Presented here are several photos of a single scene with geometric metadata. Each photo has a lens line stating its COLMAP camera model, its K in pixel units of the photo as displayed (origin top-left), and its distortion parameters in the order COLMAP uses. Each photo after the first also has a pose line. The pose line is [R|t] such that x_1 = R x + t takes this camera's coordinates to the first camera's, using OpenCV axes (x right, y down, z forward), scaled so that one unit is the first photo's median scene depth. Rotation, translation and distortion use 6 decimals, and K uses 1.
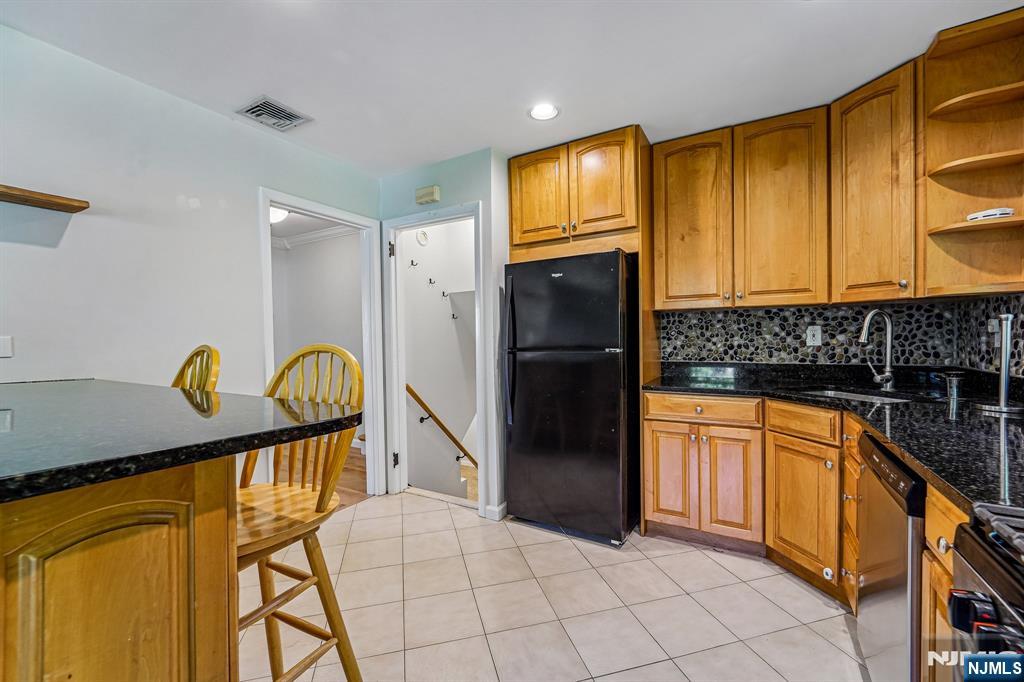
lens RADIAL K [[422.6, 0, 518.4], [0, 422.6, 341.7], [0, 0, 1]] dist [-0.008439, -0.001971]
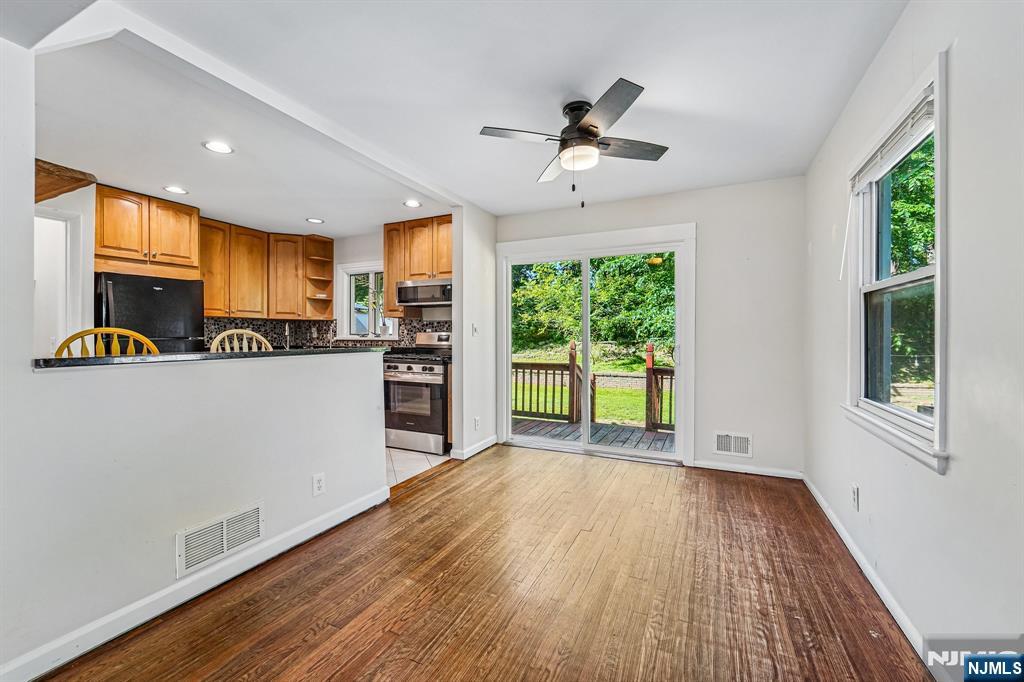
lens RADIAL K [[422.6, 0, 508.7], [0, 422.6, 336.0], [0, 0, 1]] dist [-0.008439, -0.001971]
pose [[-0.076037, 0.014918, 0.996993, -1.410956], [0.011956, 0.999830, -0.014049, 0.043979], [-0.997033, 0.010852, -0.076203, -0.120569]]
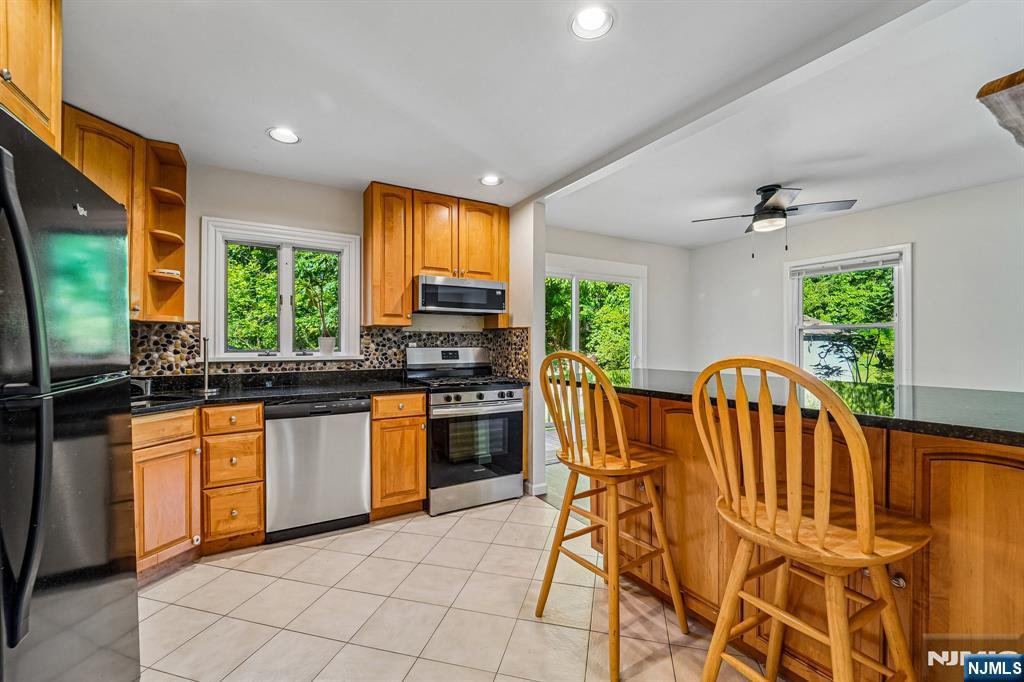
lens RADIAL K [[422.6, 0, 519.5], [0, 422.6, 342.2], [0, 0, 1]] dist [-0.008439, -0.001971]
pose [[-0.873791, 0.016460, 0.486023, -0.417529], [0.019339, 0.999813, 0.000907, -0.017603], [-0.485917, 0.010192, -0.873946, 1.193058]]
